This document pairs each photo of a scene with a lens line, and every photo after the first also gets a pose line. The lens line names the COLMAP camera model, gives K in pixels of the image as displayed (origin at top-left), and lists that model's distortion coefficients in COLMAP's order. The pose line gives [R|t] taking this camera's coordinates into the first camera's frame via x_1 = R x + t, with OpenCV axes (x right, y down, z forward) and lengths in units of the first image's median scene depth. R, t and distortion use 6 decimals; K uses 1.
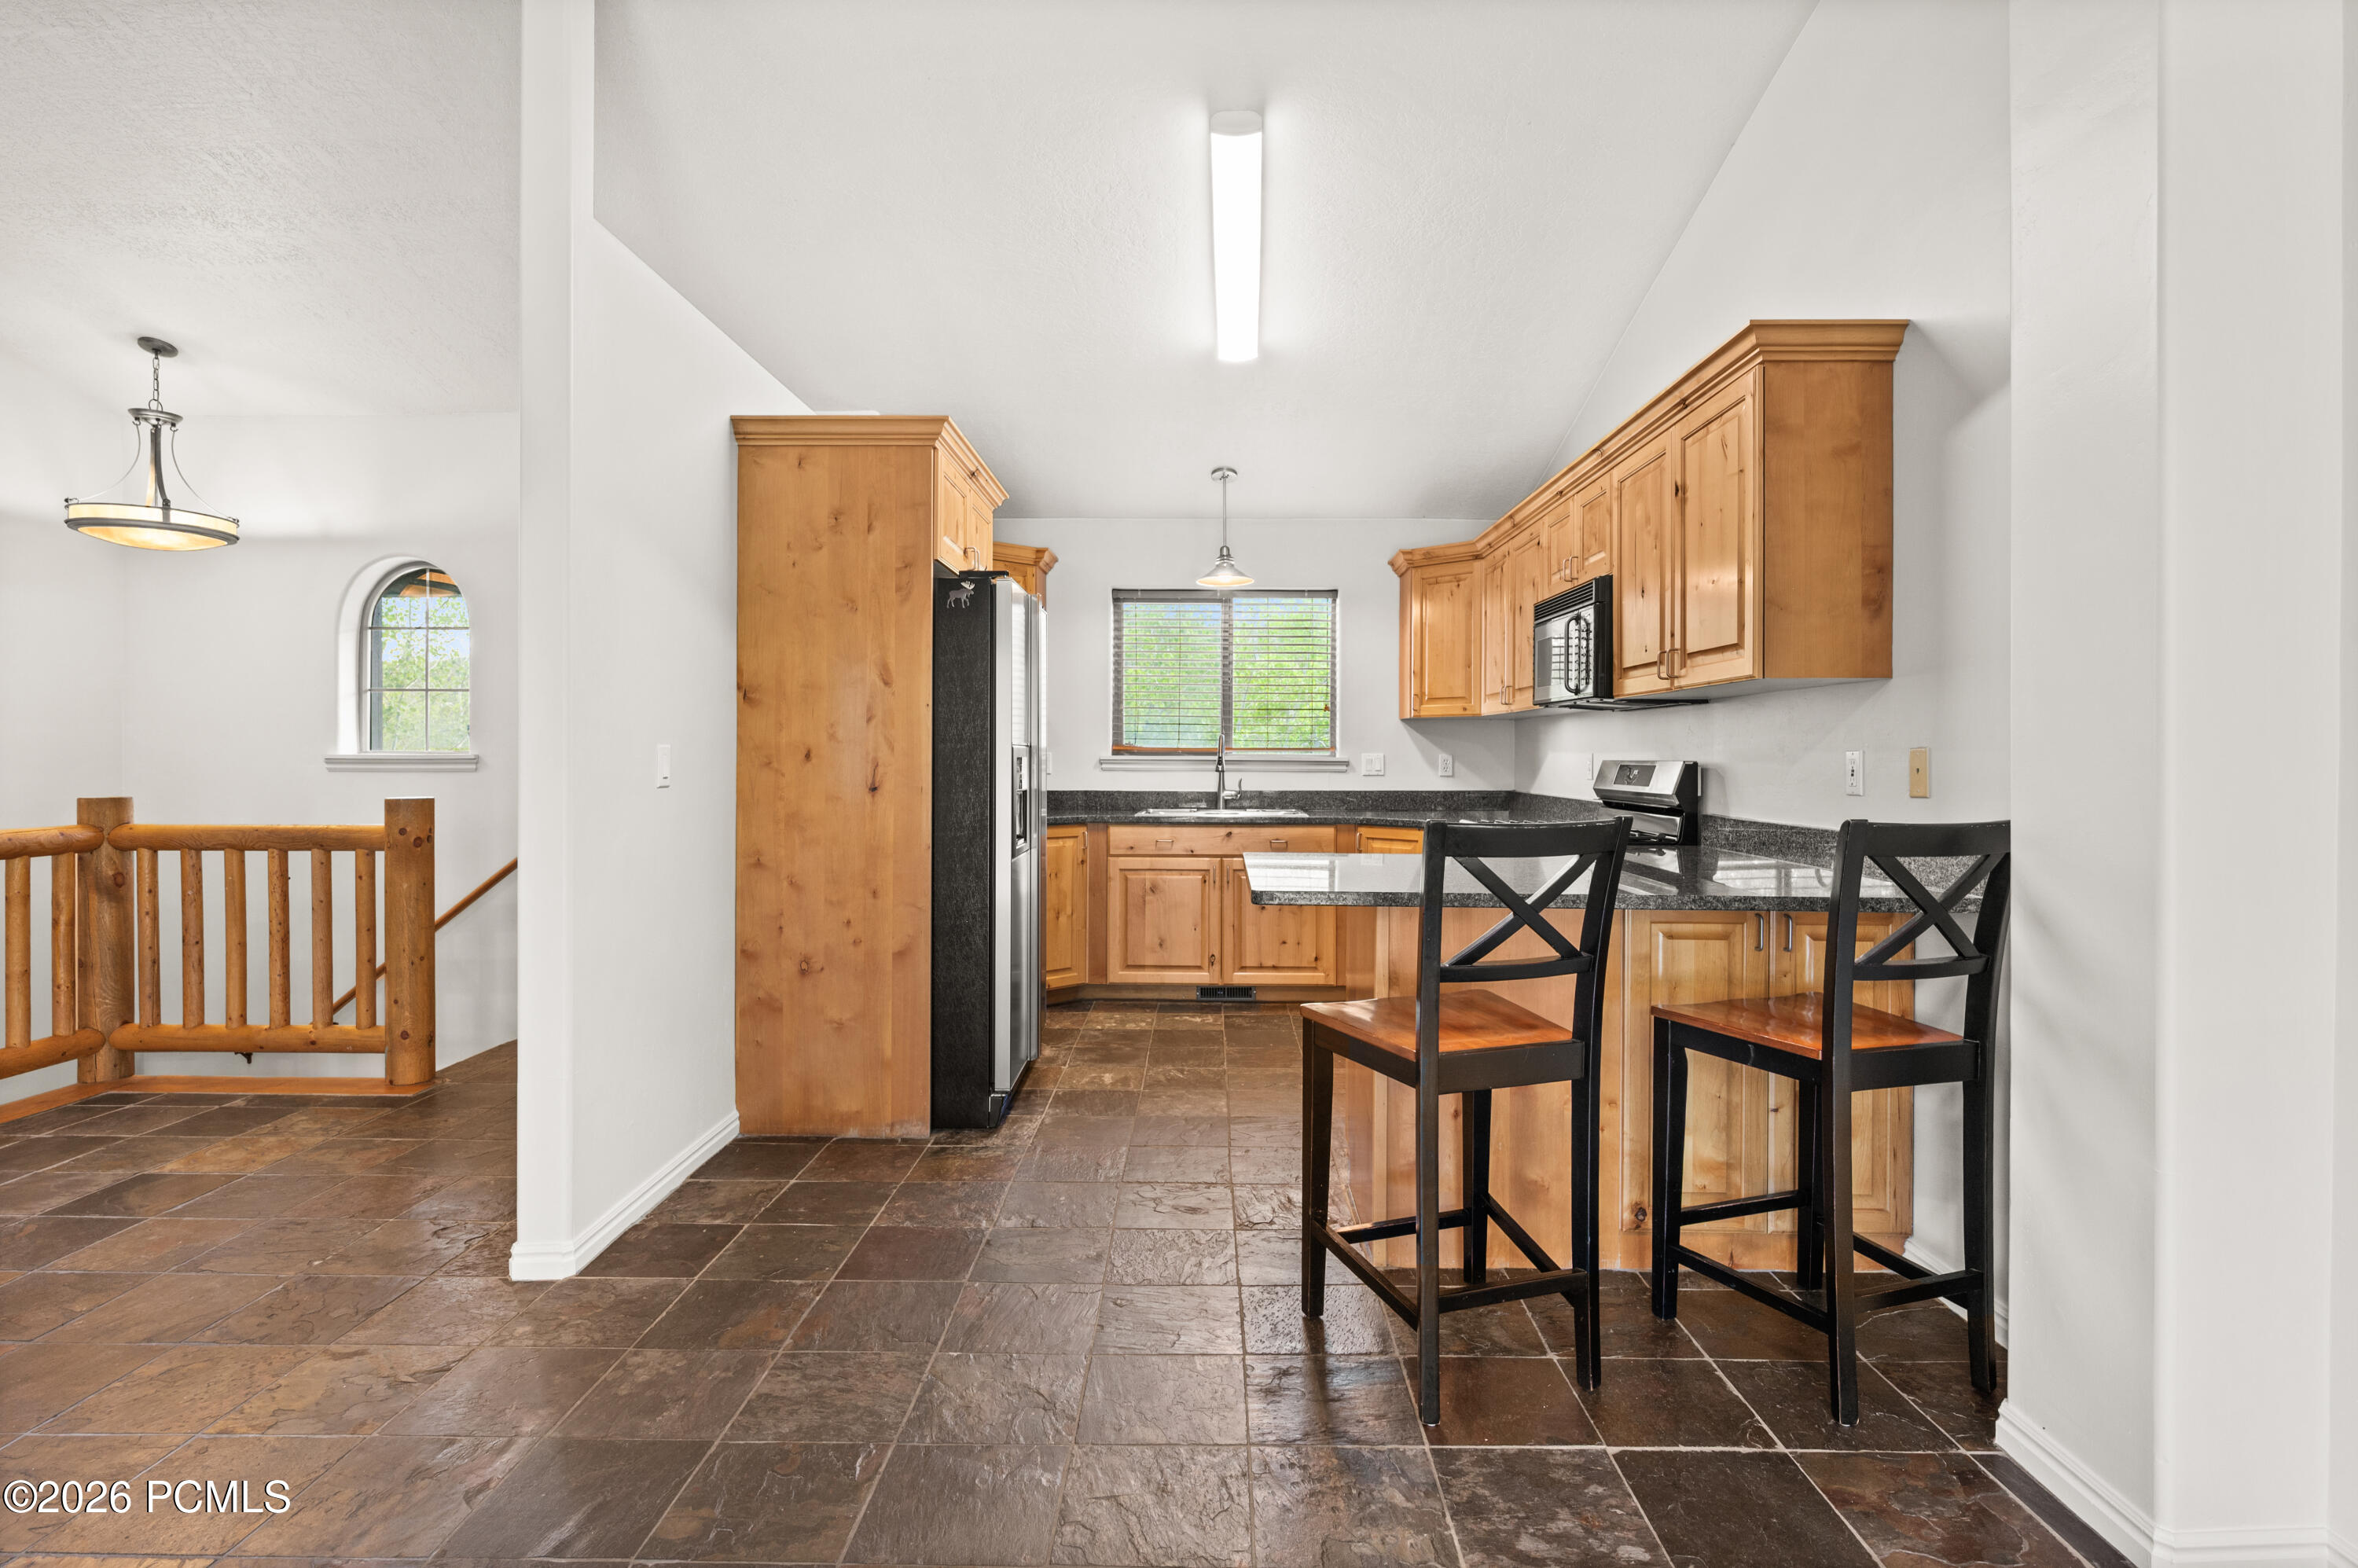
lens RADIAL K [[1180.8, 0, 1191.9], [0, 1180.8, 748.0], [0, 0, 1]] dist [-0.001410, 0.000071]
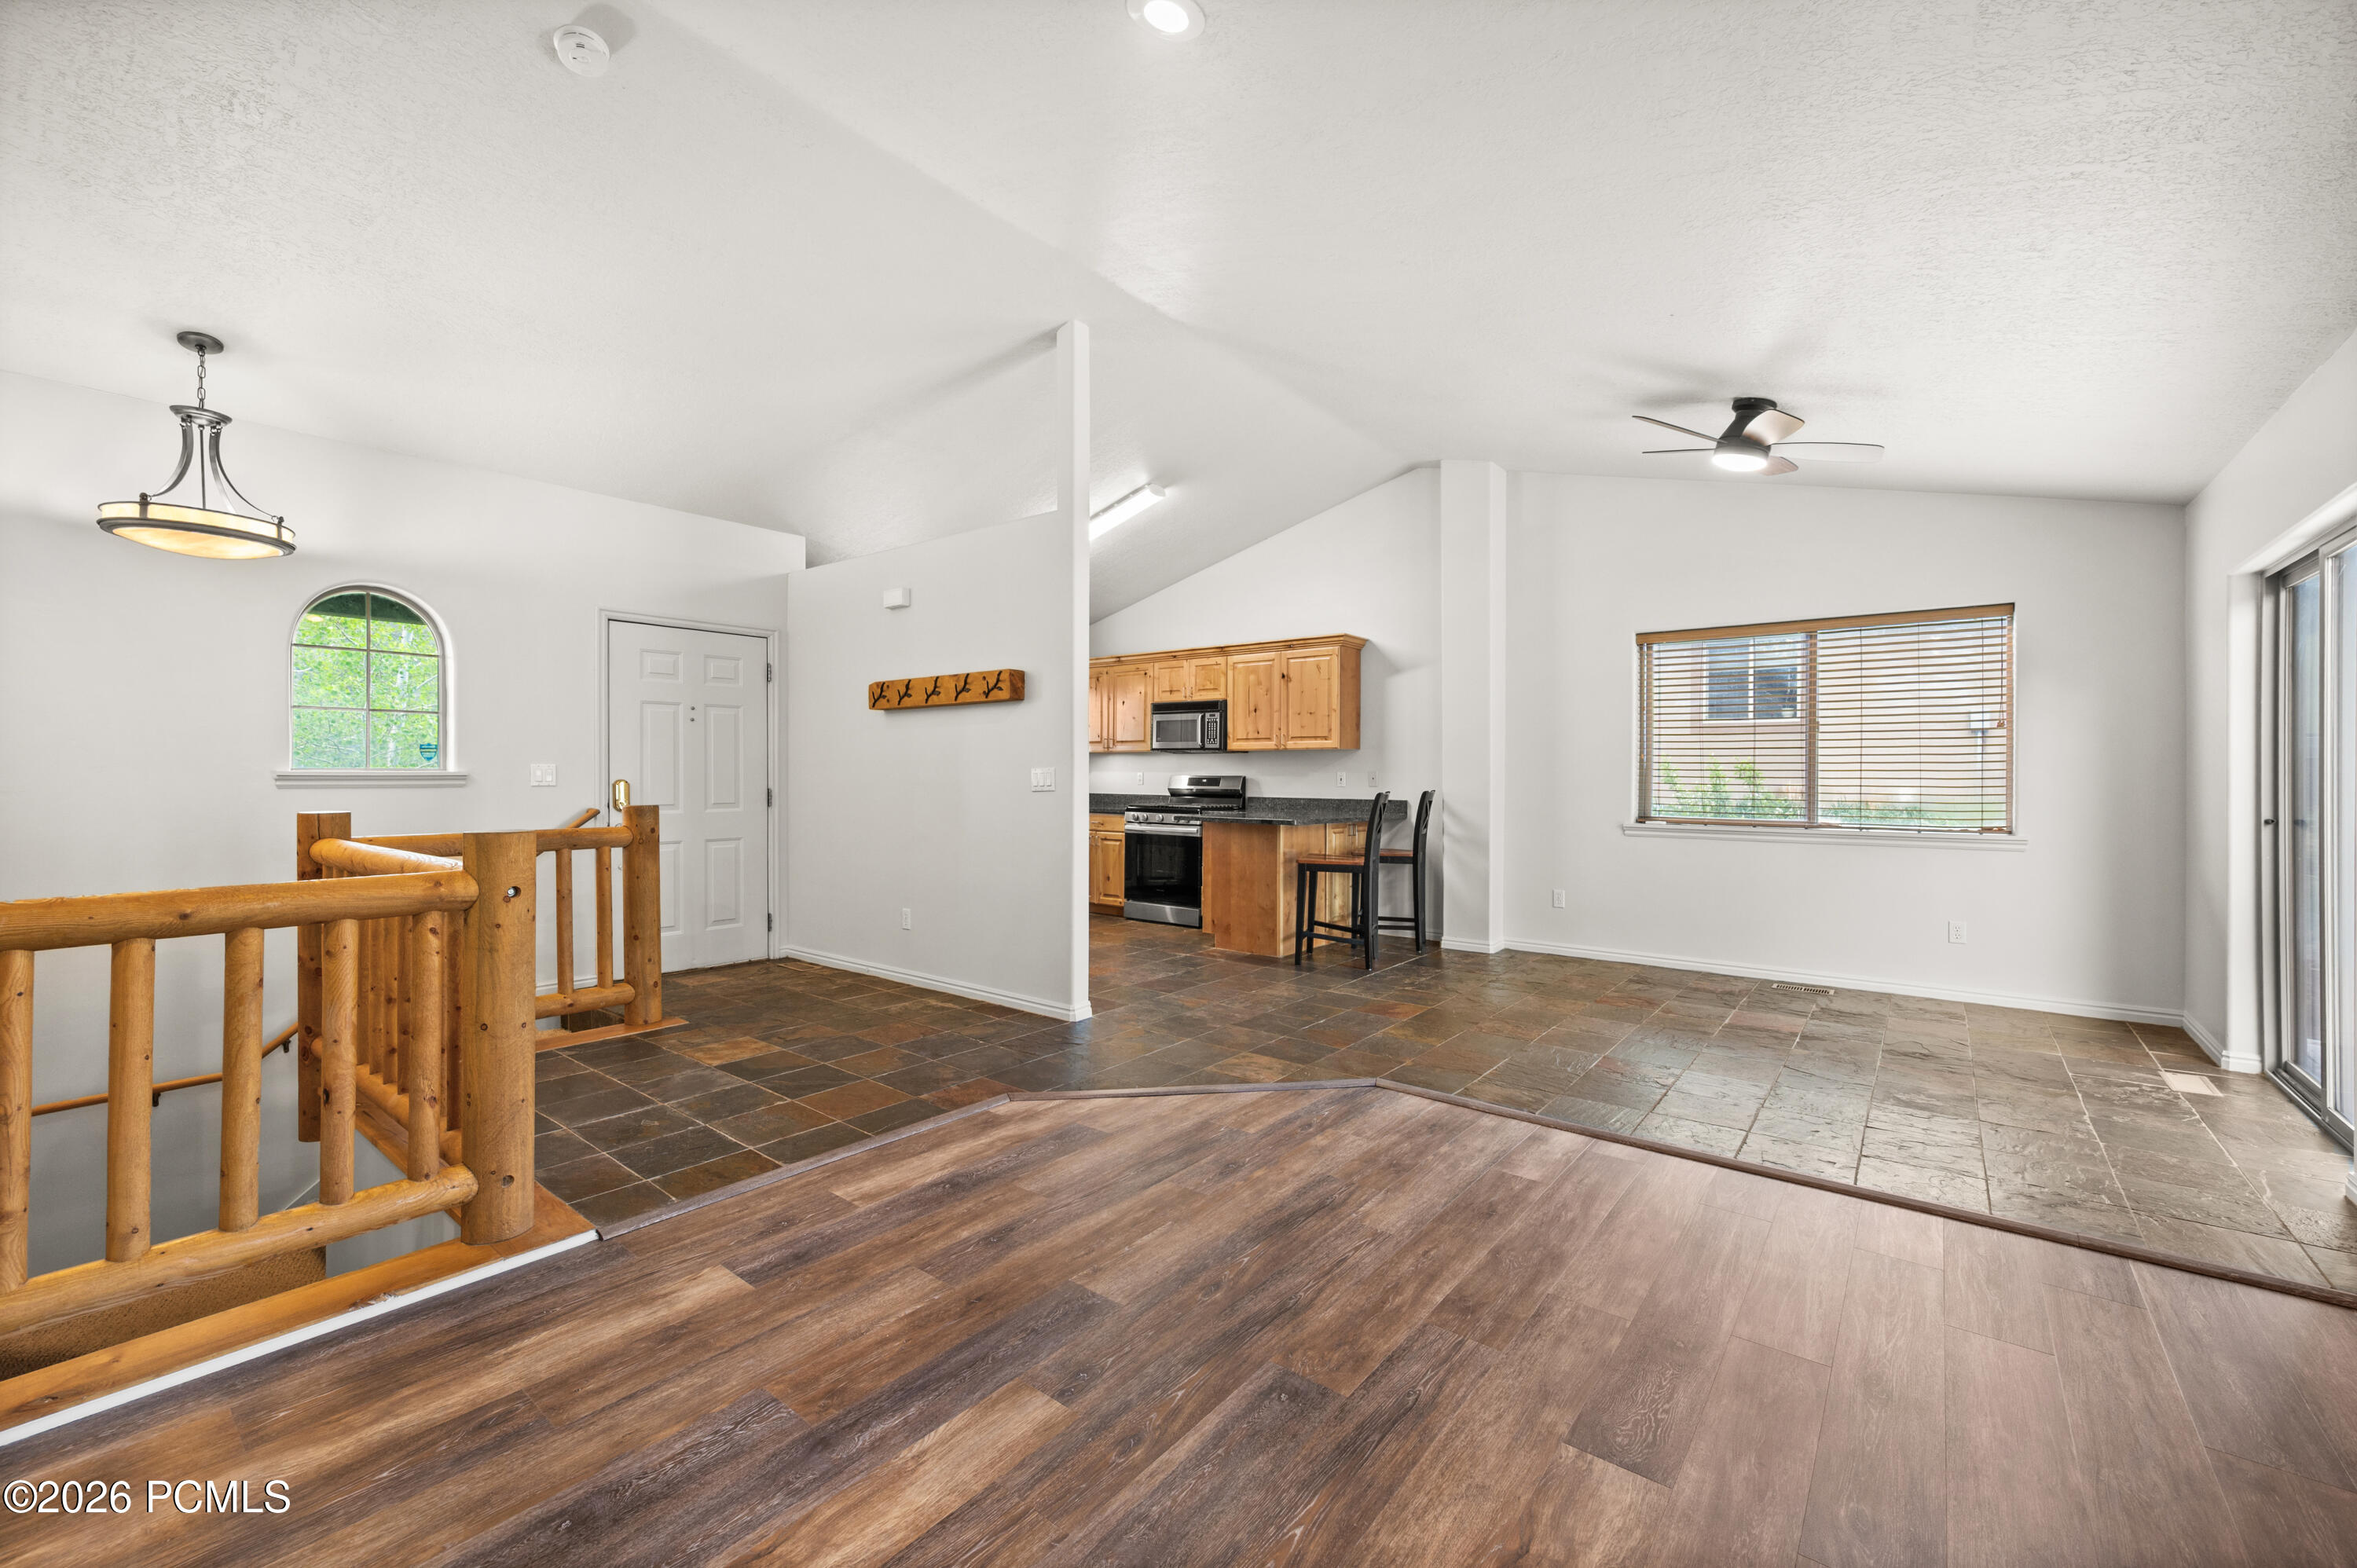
lens RADIAL K [[944.8, 0, 1188.9], [0, 944.8, 779.8], [0, 0, 1]] dist [0.000332, 0.000303]
pose [[0.604635, -0.004346, 0.796491, -1.048491], [-0.006743, 0.999921, 0.010575, -0.000867], [-0.796474, -0.011765, 0.604558, -0.103608]]
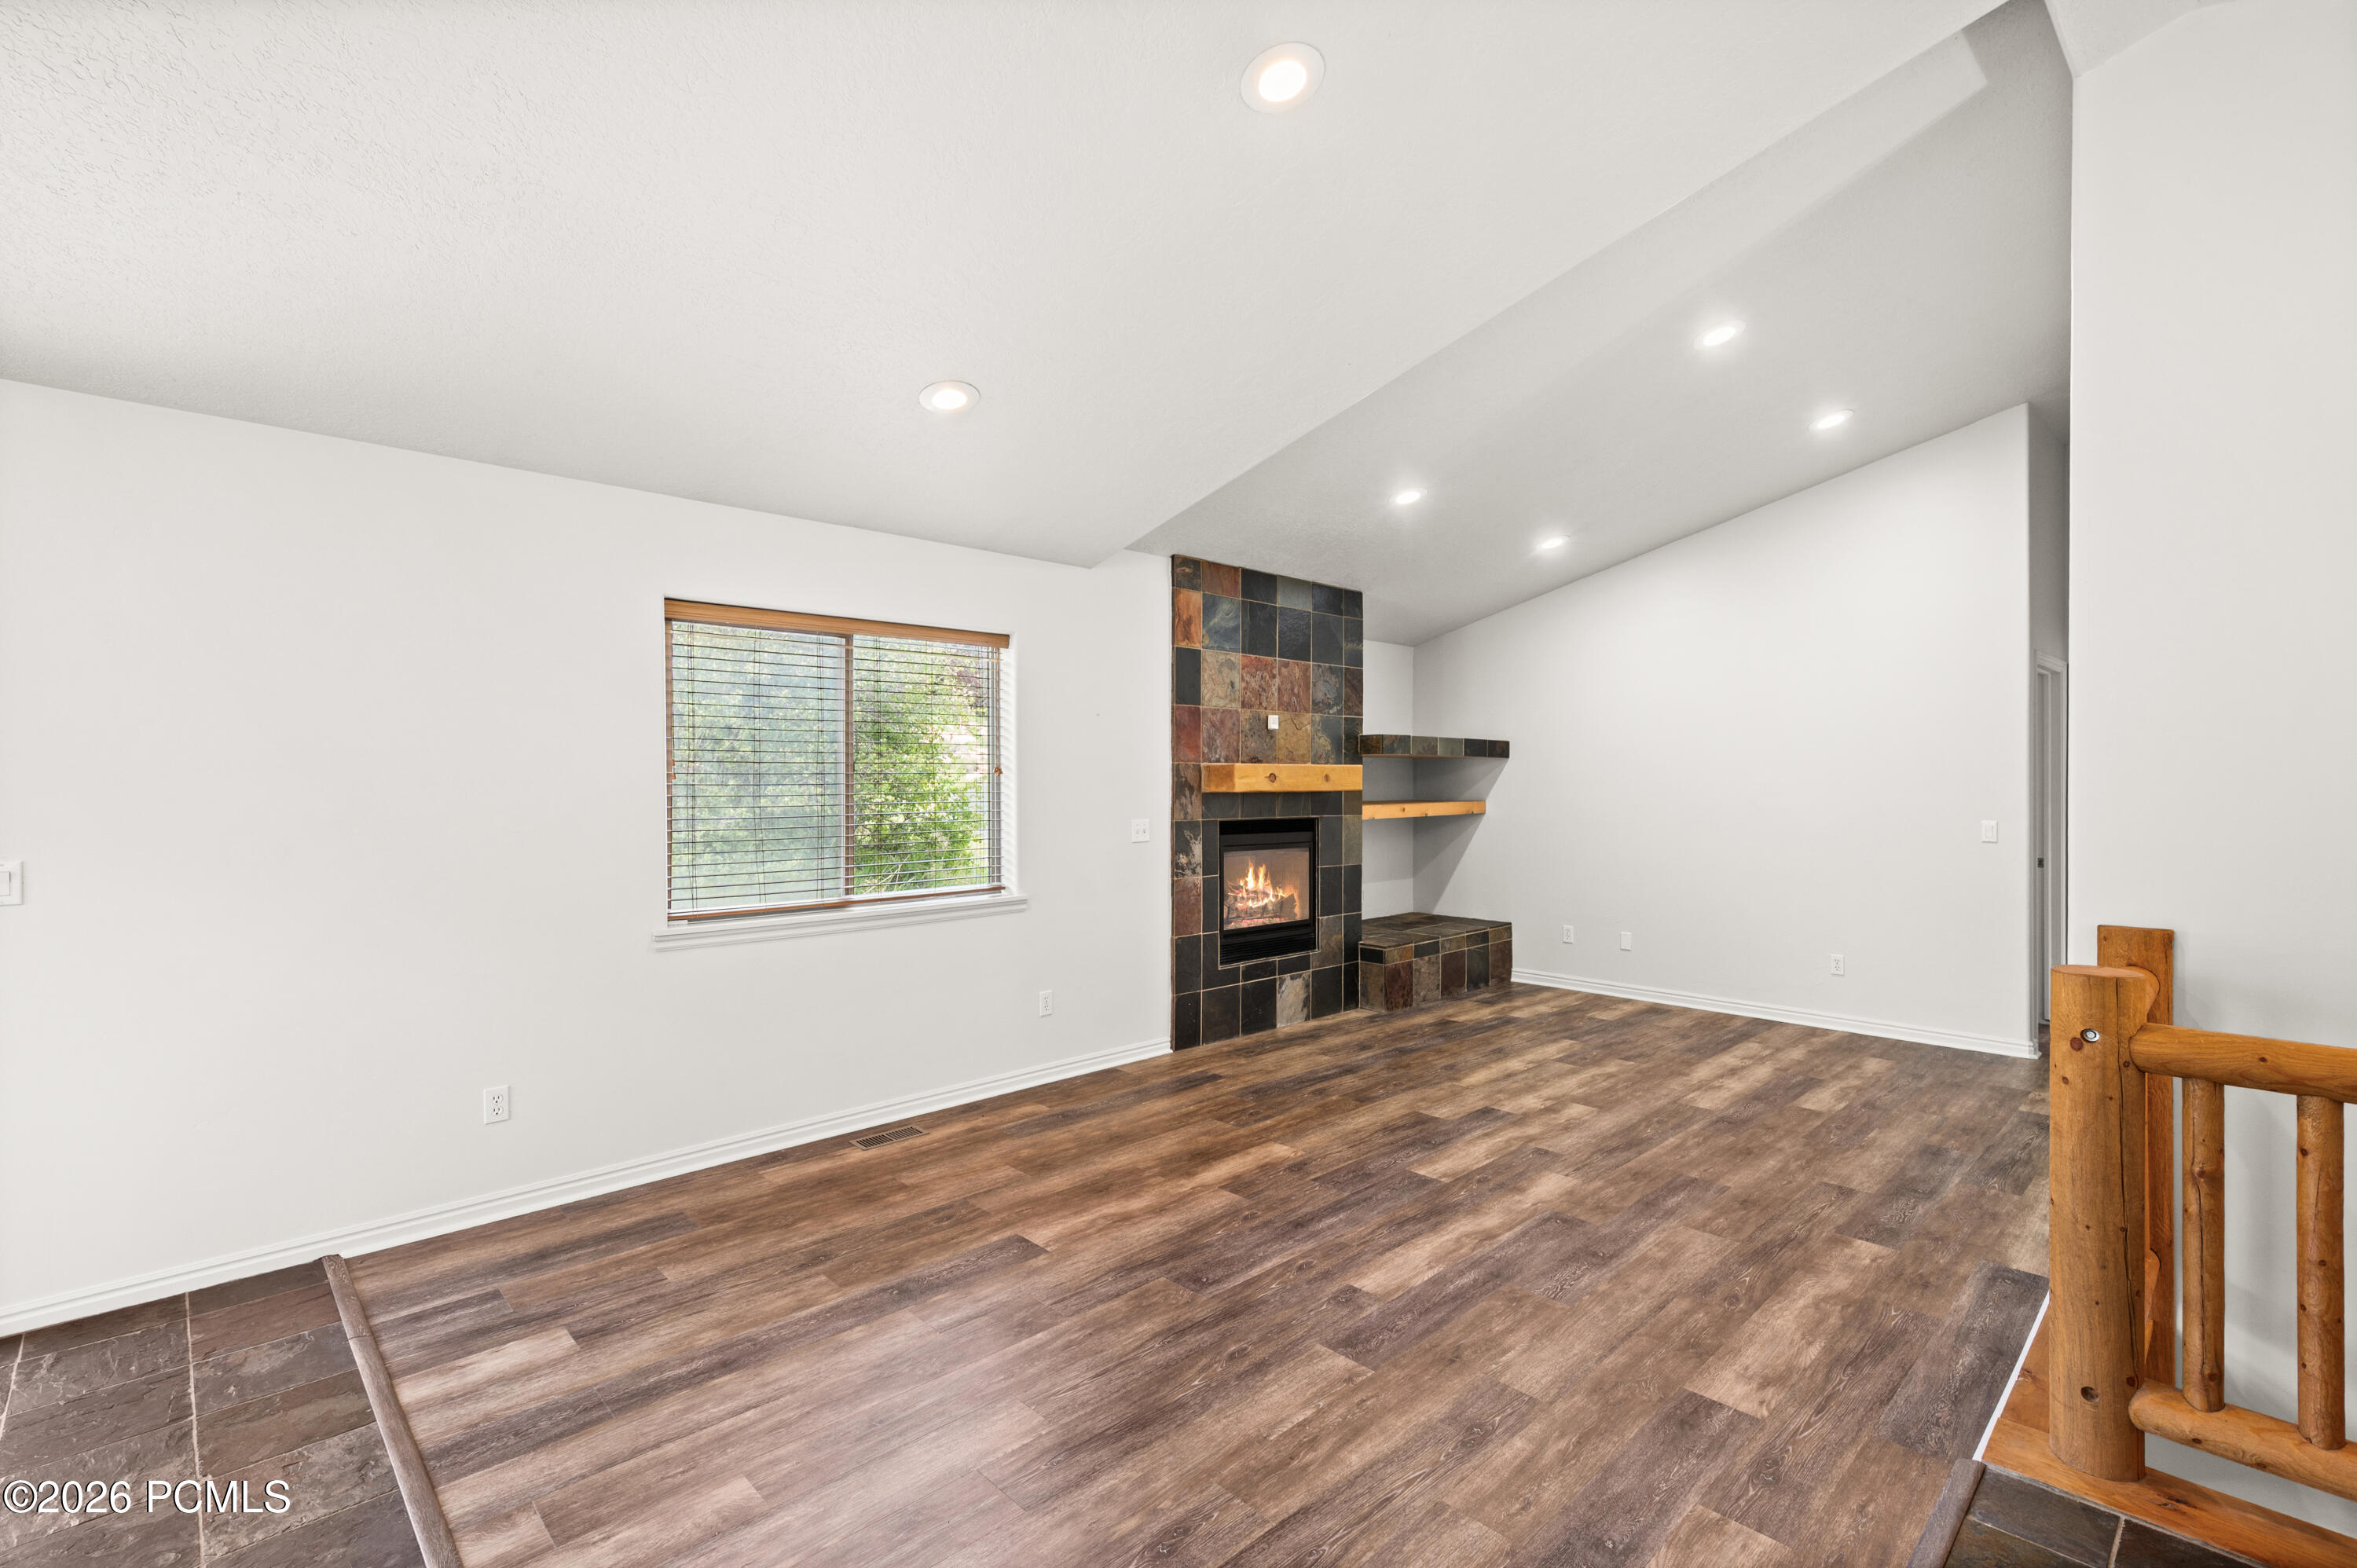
lens RADIAL K [[1064.4, 0, 1193.0], [0, 1064.4, 781.1], [0, 0, 1]] dist [0.000686, 0.000744]
pose [[-0.701800, 0.001610, -0.712372, -0.231095], [0.001791, 0.999998, 0.000496, -0.051528], [0.712372, -0.000927, -0.701802, 0.564102]]
